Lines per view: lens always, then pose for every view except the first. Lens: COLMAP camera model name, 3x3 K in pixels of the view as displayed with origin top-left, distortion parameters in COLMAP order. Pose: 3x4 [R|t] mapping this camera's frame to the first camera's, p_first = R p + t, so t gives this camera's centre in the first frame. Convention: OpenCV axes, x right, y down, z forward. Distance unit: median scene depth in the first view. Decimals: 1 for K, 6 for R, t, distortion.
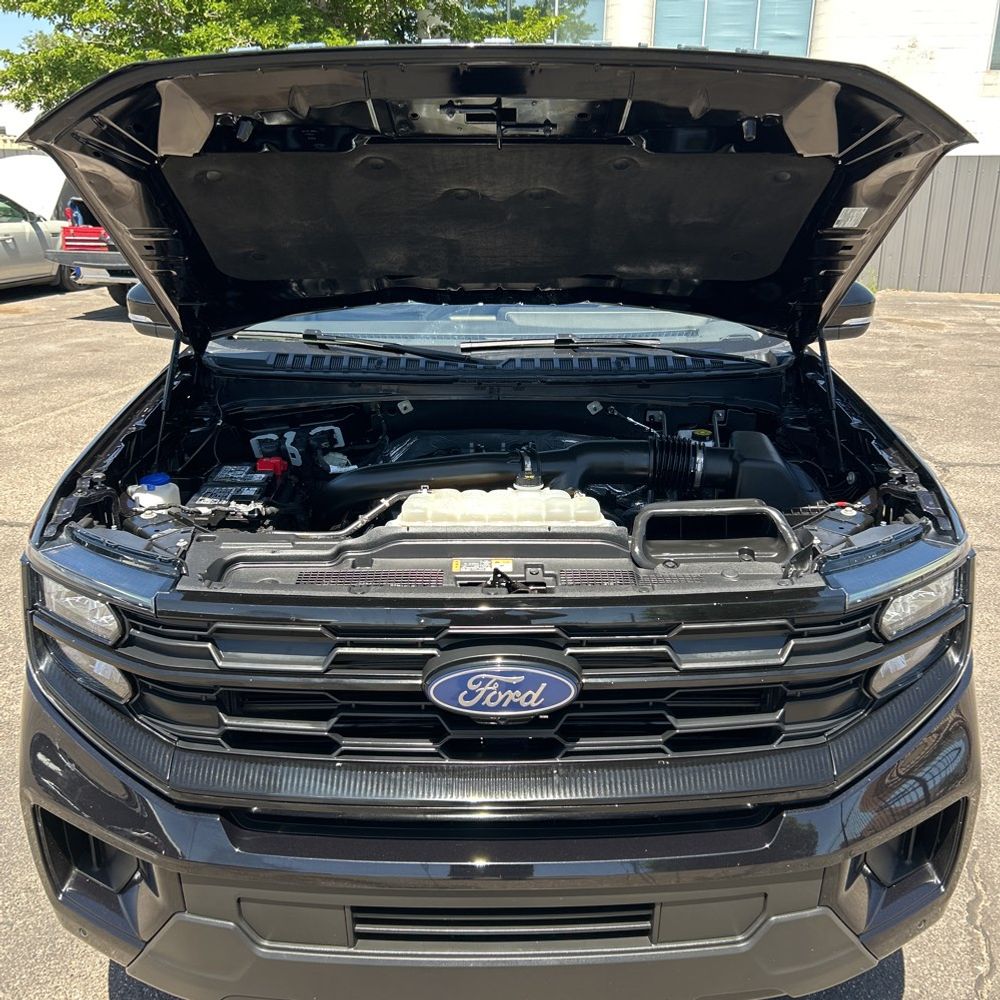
lens RADIAL K [[1012.5, 0, 503.5], [0, 1012.5, 502.3], [0, 0, 1]] dist [0.025559, 0.000000]
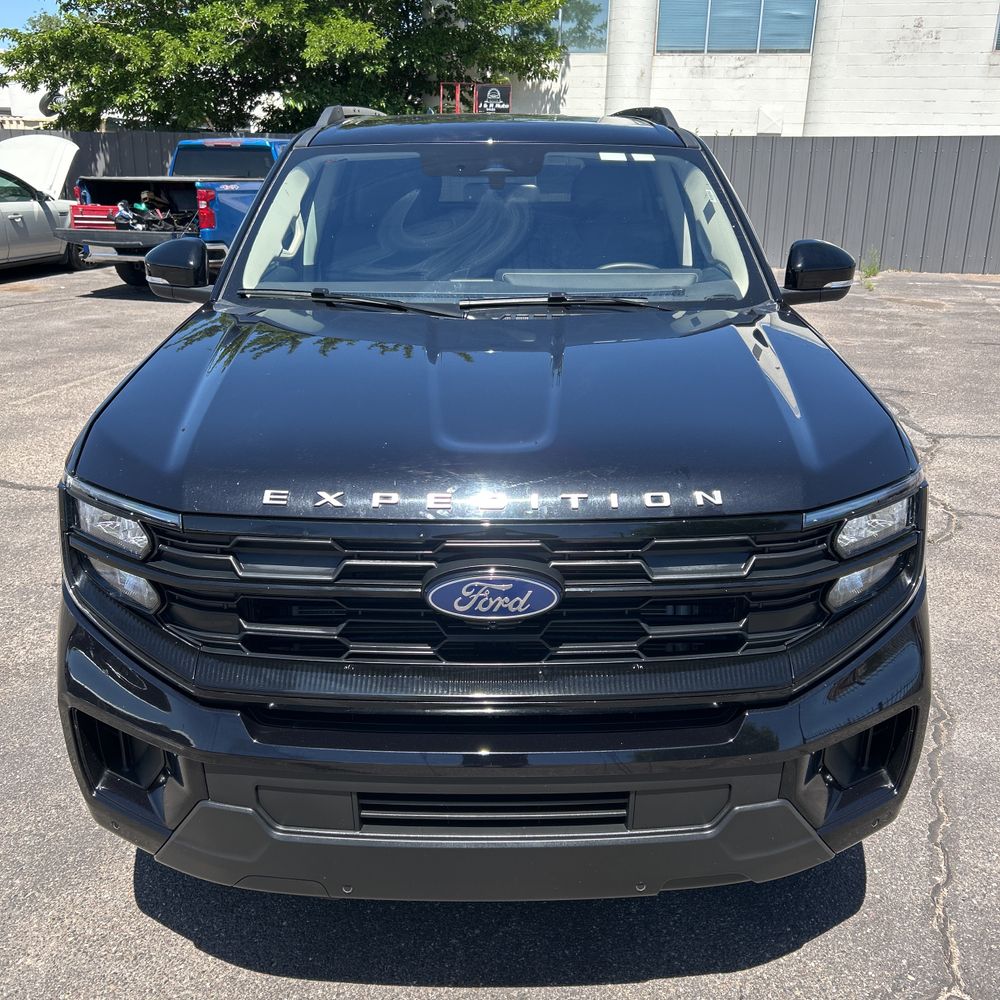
lens RADIAL K [[1012.5, 0, 499.6], [0, 1012.5, 504.1], [0, 0, 1]] dist [0.025559, 0.000000]
pose [[0.999965, 0.003472, -0.007598, 0.012986], [-0.003345, 0.999854, 0.016735, 0.058029], [0.007655, -0.016709, 0.999831, -0.102033]]
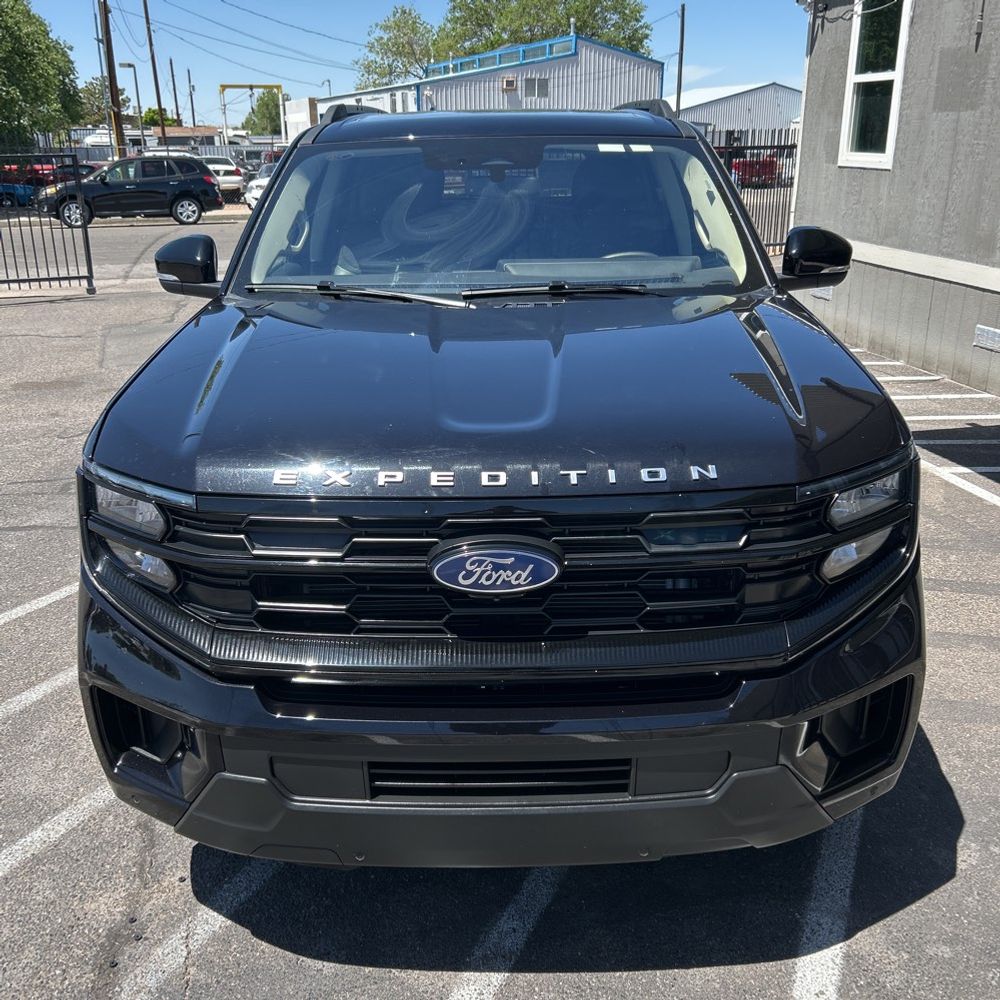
lens RADIAL K [[1012.5, 0, 493.6], [0, 1012.5, 499.3], [0, 0, 1]] dist [0.025559, 0.000000]
pose [[0.999697, -0.010243, -0.022379, 0.020758], [0.010550, 0.999851, 0.013651, 0.079523], [0.022236, -0.013883, 0.999656, -0.137558]]
